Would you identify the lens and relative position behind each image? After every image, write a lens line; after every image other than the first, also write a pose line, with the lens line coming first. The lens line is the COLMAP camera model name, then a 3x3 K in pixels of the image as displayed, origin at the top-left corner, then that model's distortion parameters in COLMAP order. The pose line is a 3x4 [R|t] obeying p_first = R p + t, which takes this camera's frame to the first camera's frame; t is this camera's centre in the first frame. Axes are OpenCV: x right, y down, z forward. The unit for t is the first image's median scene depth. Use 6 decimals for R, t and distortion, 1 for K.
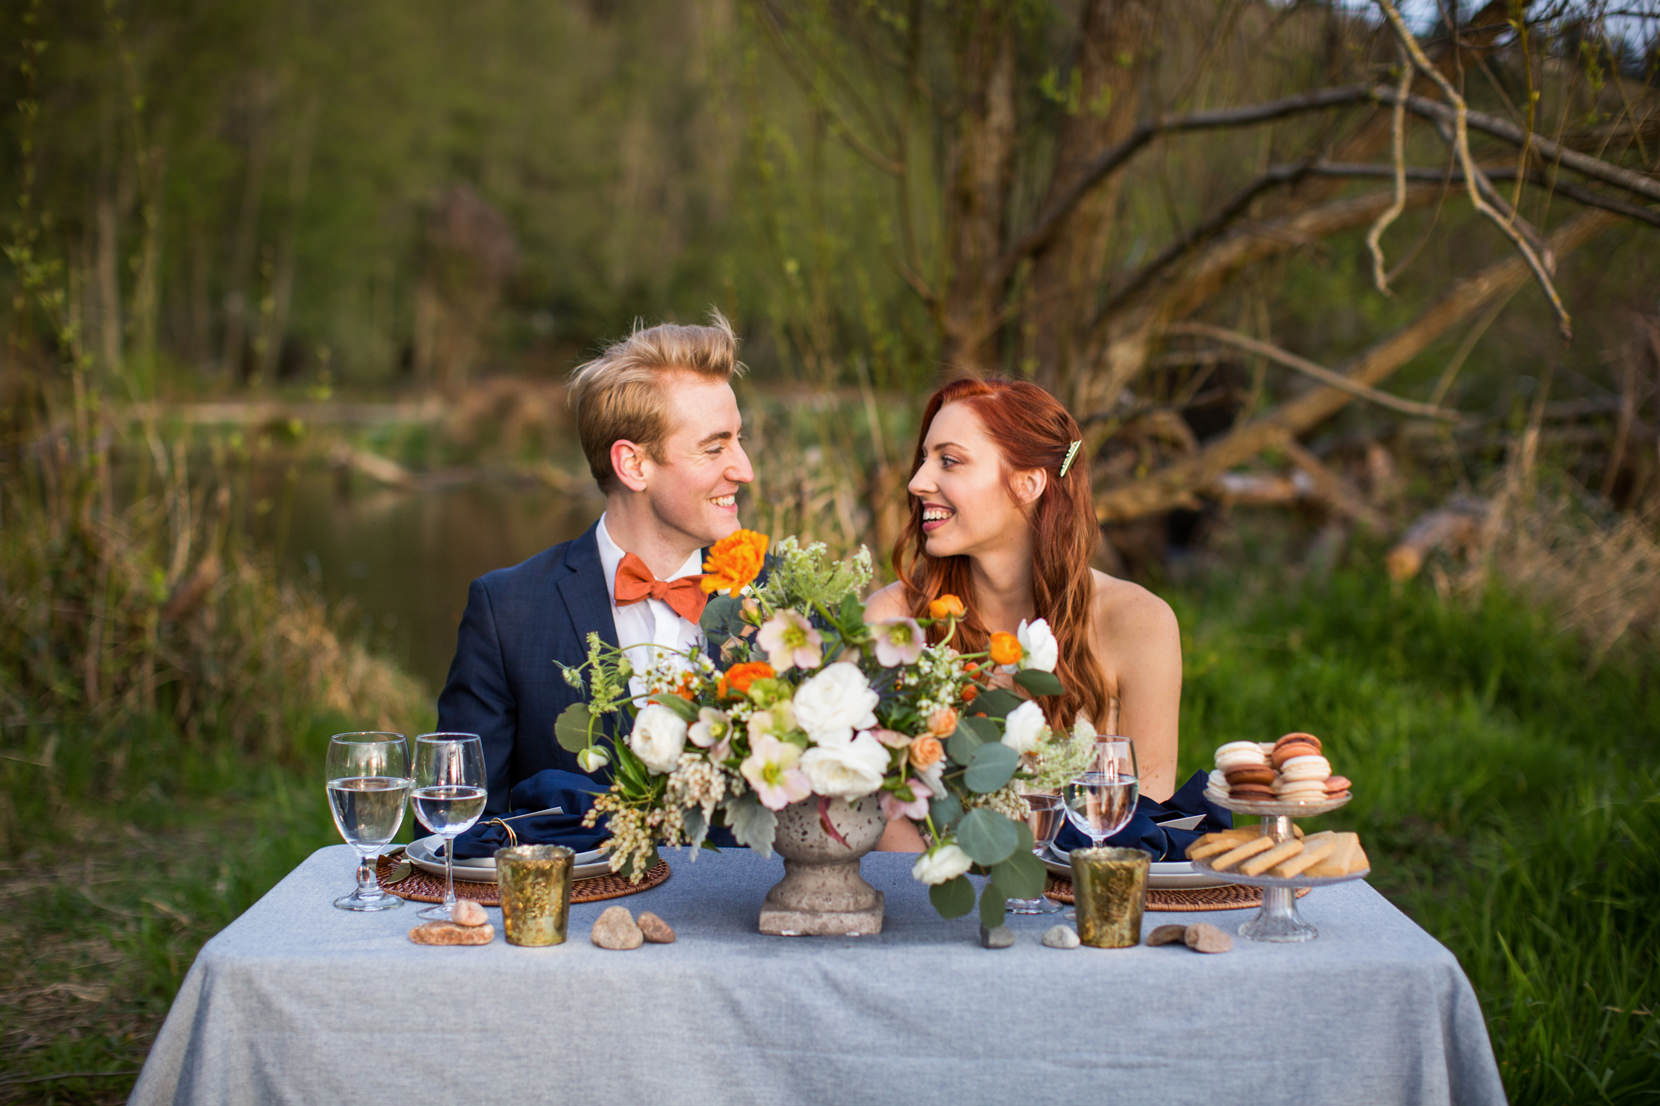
lens RADIAL K [[3090.0, 0, 830.0], [0, 3090.0, 553.0], [0, 0, 1]] dist [-0.225126, 0.337265]
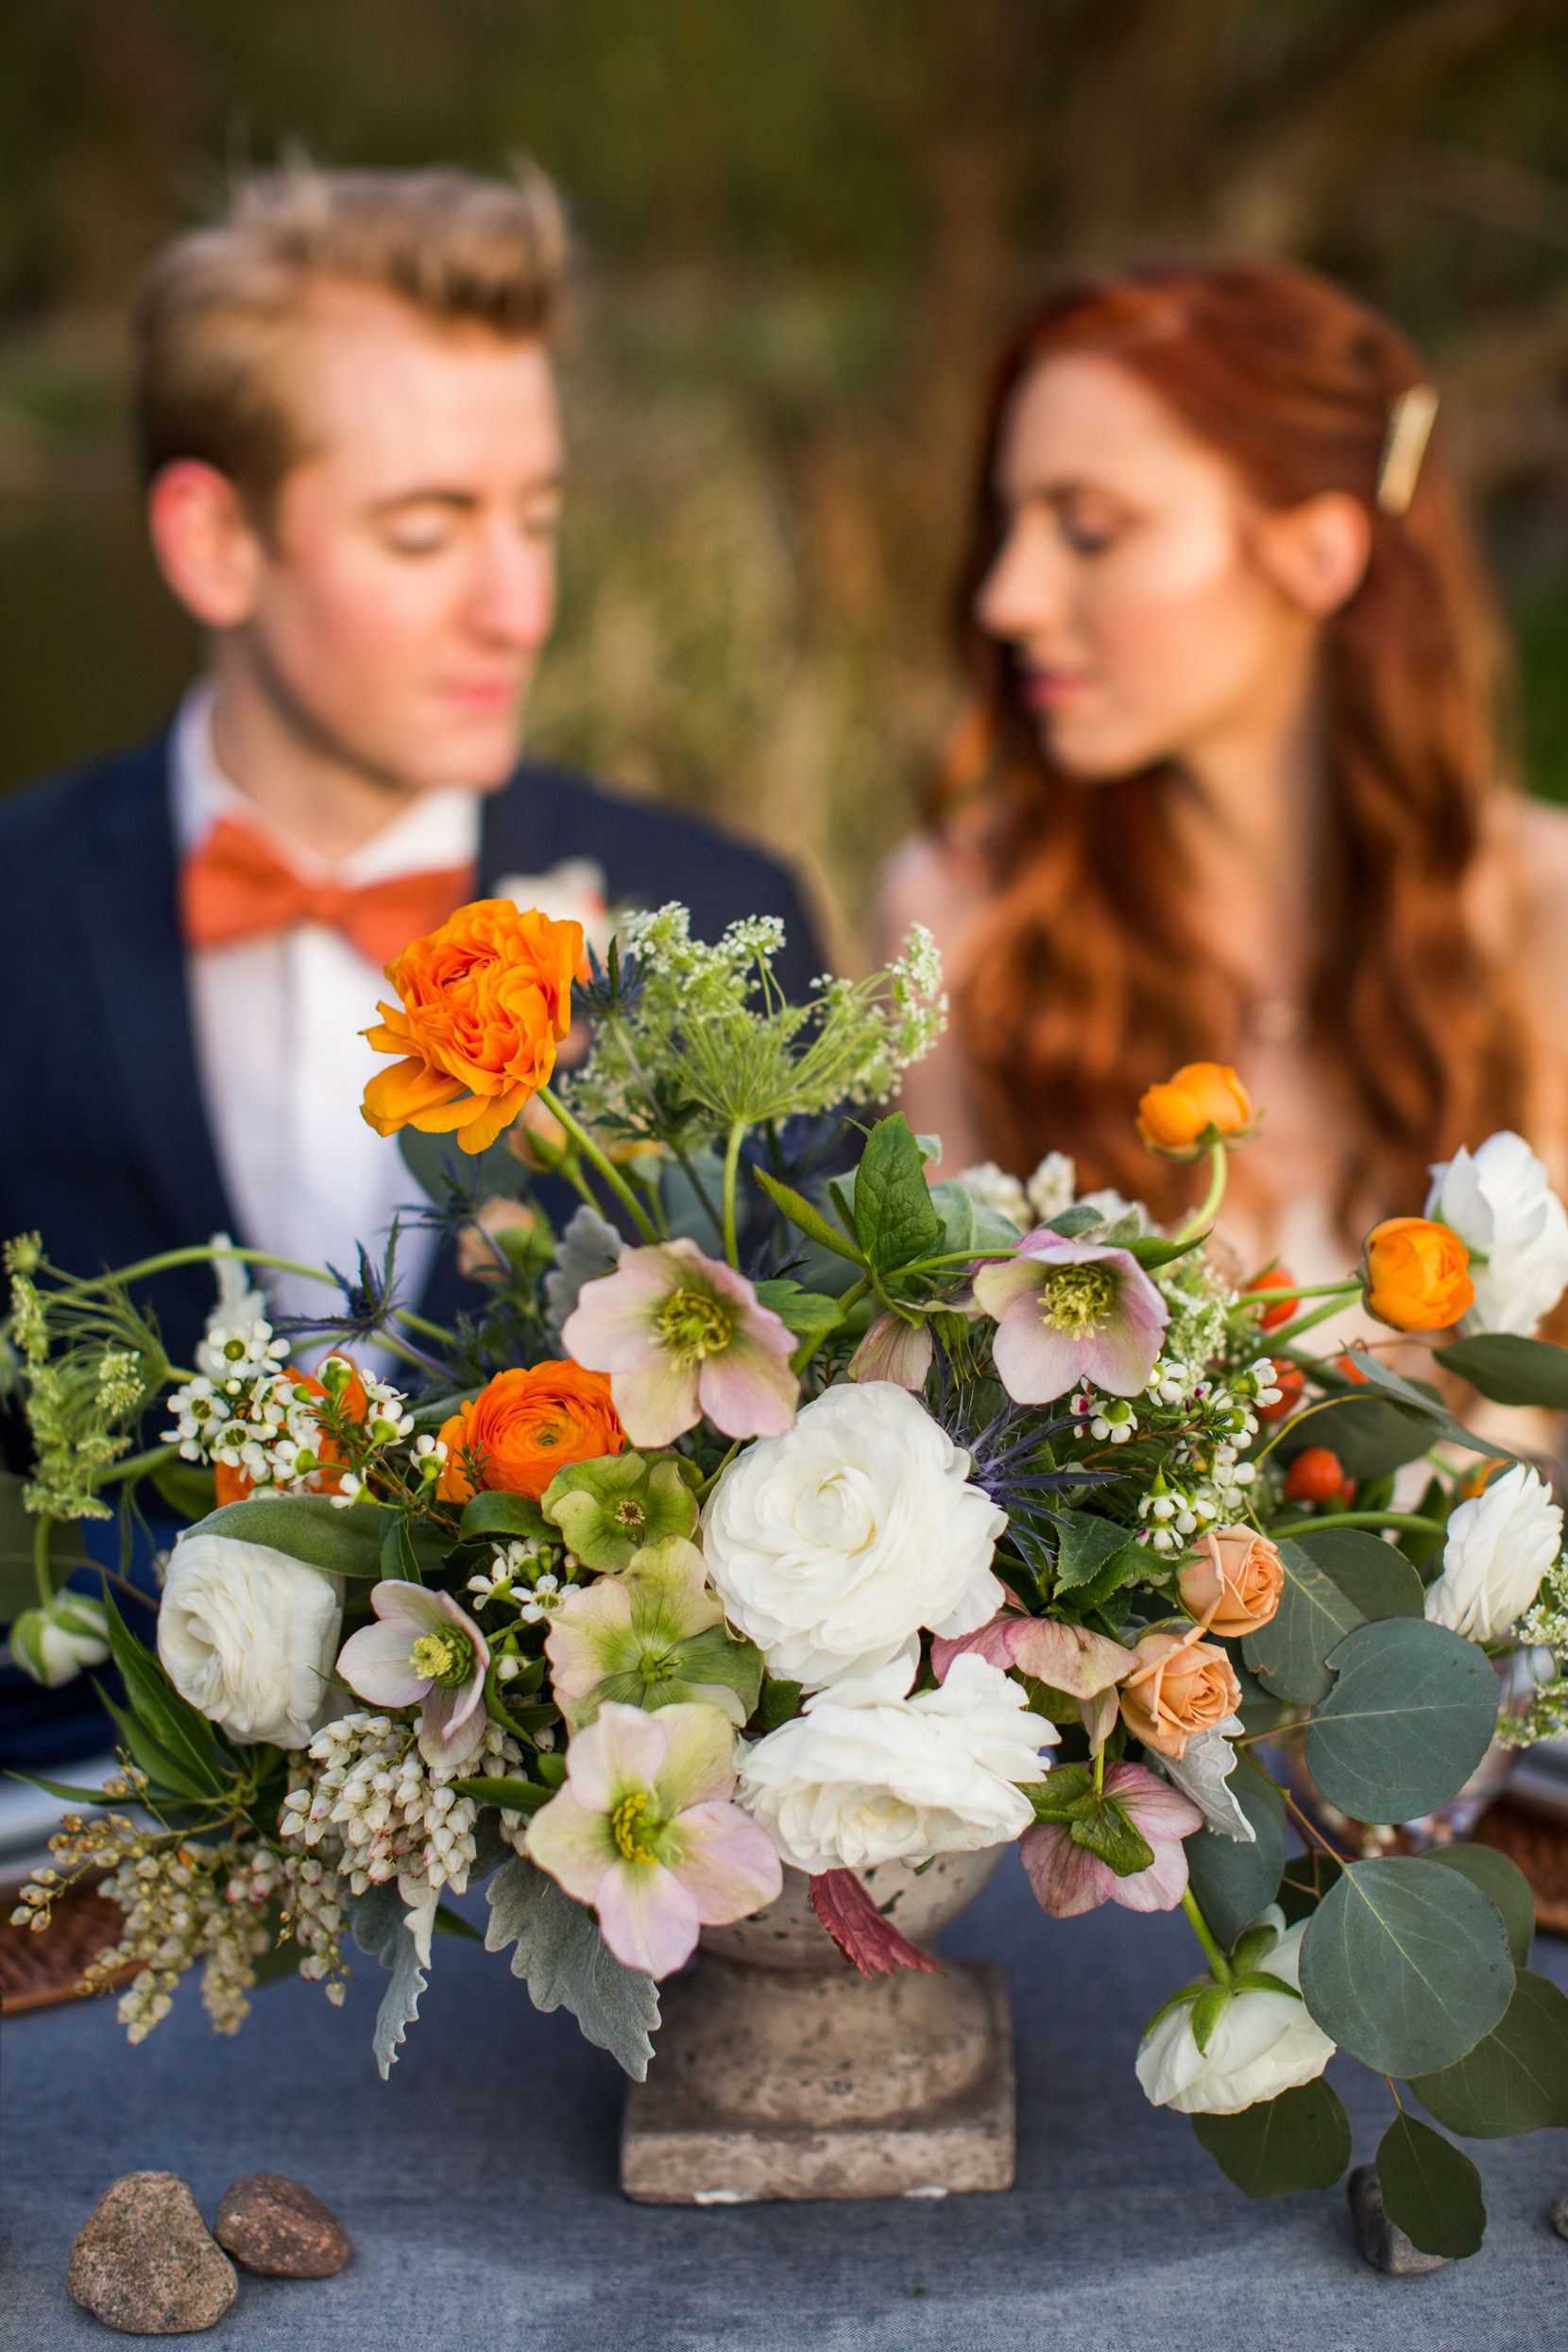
lens RADIAL K [[3263.3, 0, 693.3], [0, 3263.3, 1176.6], [0, 0, 1]] dist [-0.029350, -0.032007]
pose [[0.998997, -0.043957, -0.008585, -0.008679], [0.044776, 0.975926, 0.213455, -0.046395], [-0.001005, -0.213625, 0.976915, 0.708271]]
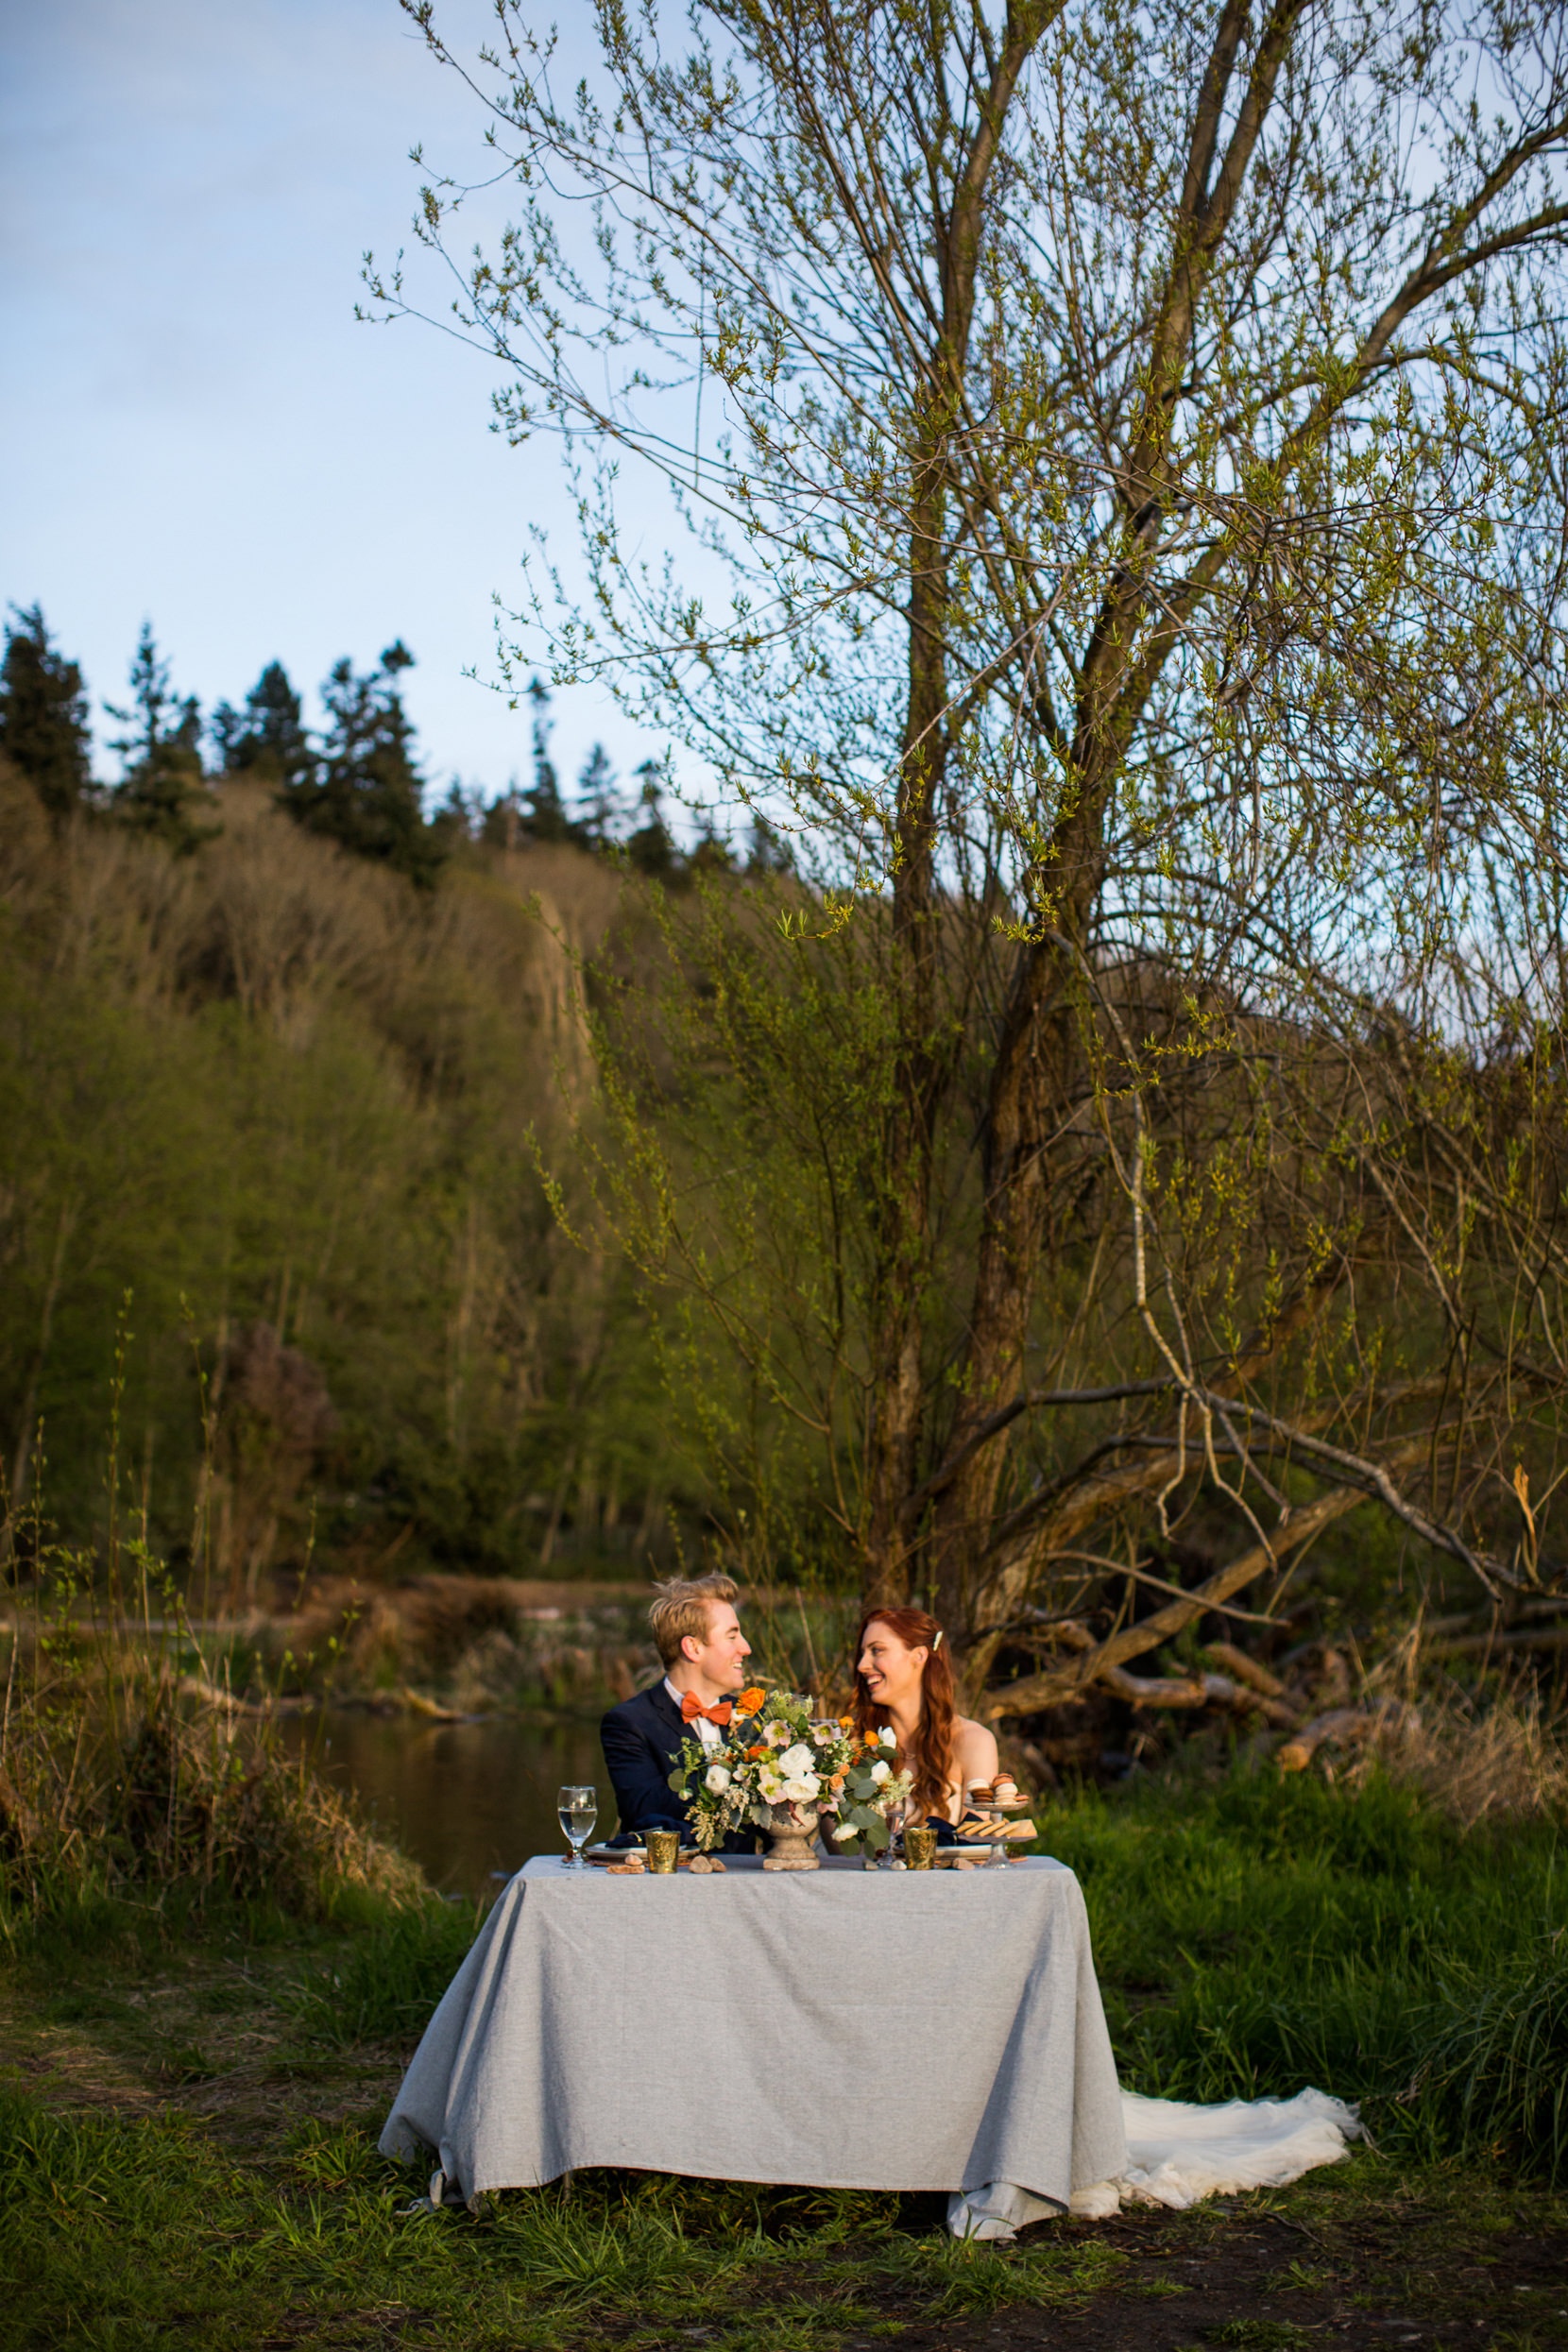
lens RADIAL K [[4378.1, 0, 784.0], [0, 4378.1, 1176.0], [0, 0, 1]] dist [-0.225126, 0.337265]
pose [[0.999869, -0.011415, 0.011513, -0.039745], [0.012971, 0.989258, -0.145601, 0.088825], [-0.009728, 0.145731, 0.989276, -2.244383]]
